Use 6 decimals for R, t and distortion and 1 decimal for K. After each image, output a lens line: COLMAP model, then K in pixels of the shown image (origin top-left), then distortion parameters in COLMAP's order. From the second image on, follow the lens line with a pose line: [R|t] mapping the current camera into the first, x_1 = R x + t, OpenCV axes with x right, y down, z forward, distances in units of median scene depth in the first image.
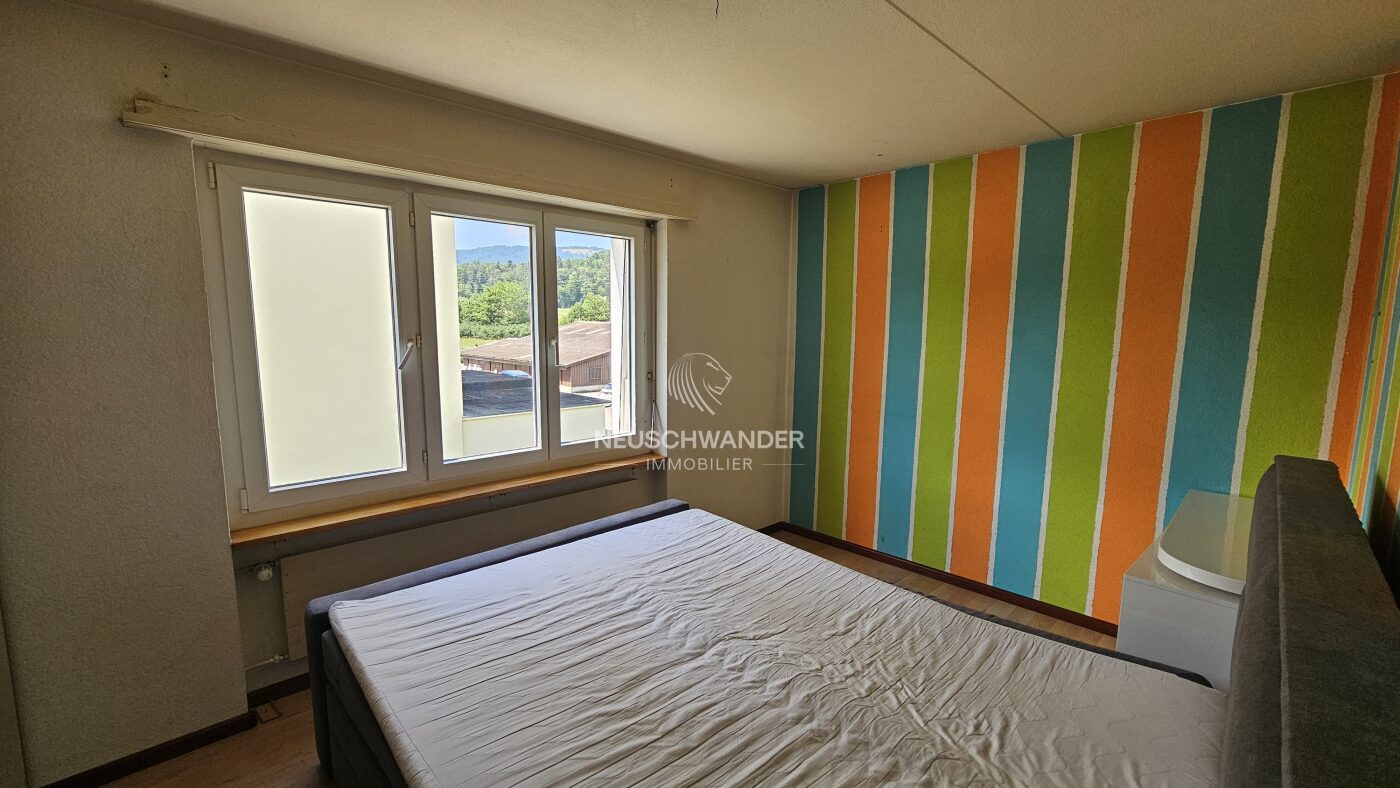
lens RADIAL K [[574.4, 0, 700.5], [0, 574.4, 400.9], [0, 0, 1]] dist [-0.008424, 0.001108]
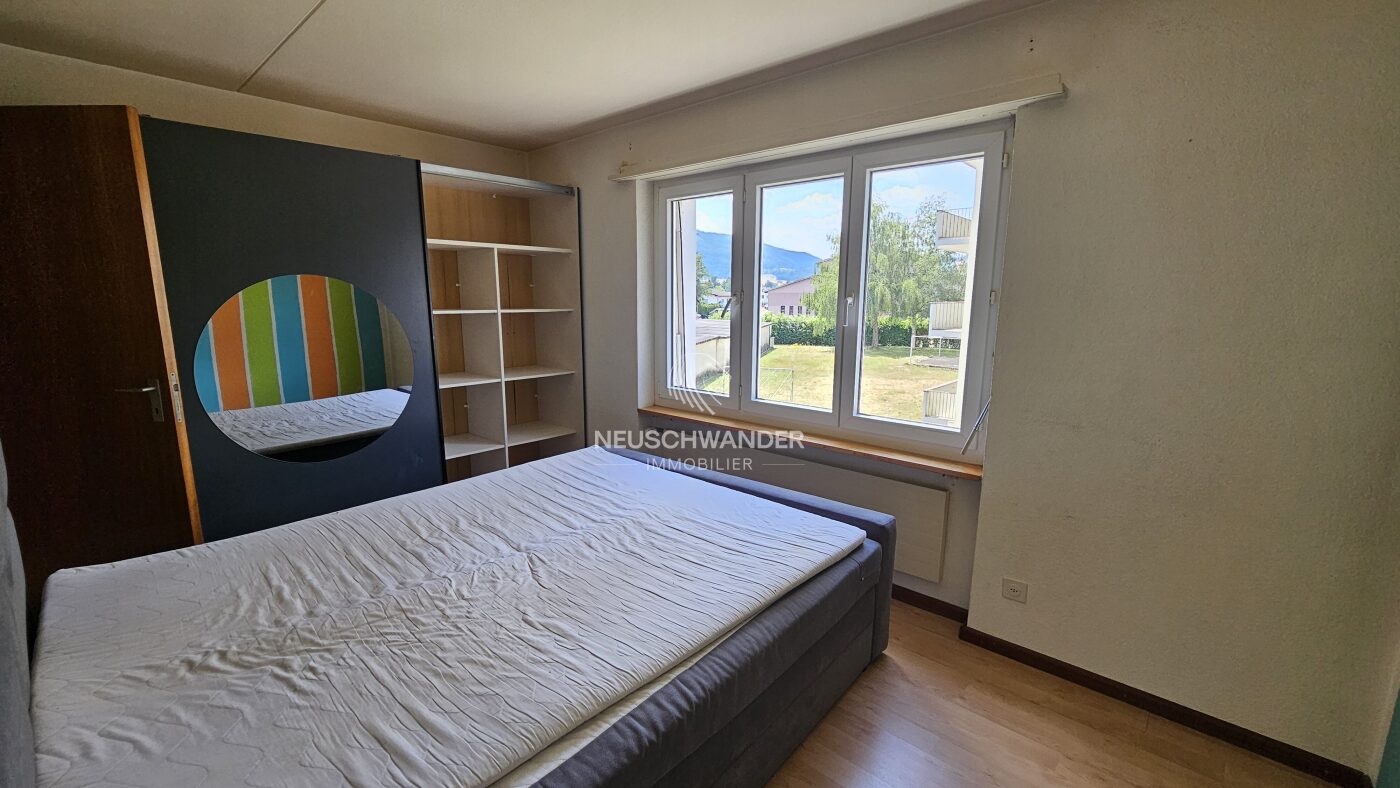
lens RADIAL K [[574.4, 0, 700.5], [0, 574.4, 400.9], [0, 0, 1]] dist [-0.008424, 0.001108]
pose [[0.085396, 0.175151, -0.980831, 1.074255], [-0.141083, 0.976634, 0.162118, -0.101584], [0.986308, 0.124534, 0.108112, 1.127797]]
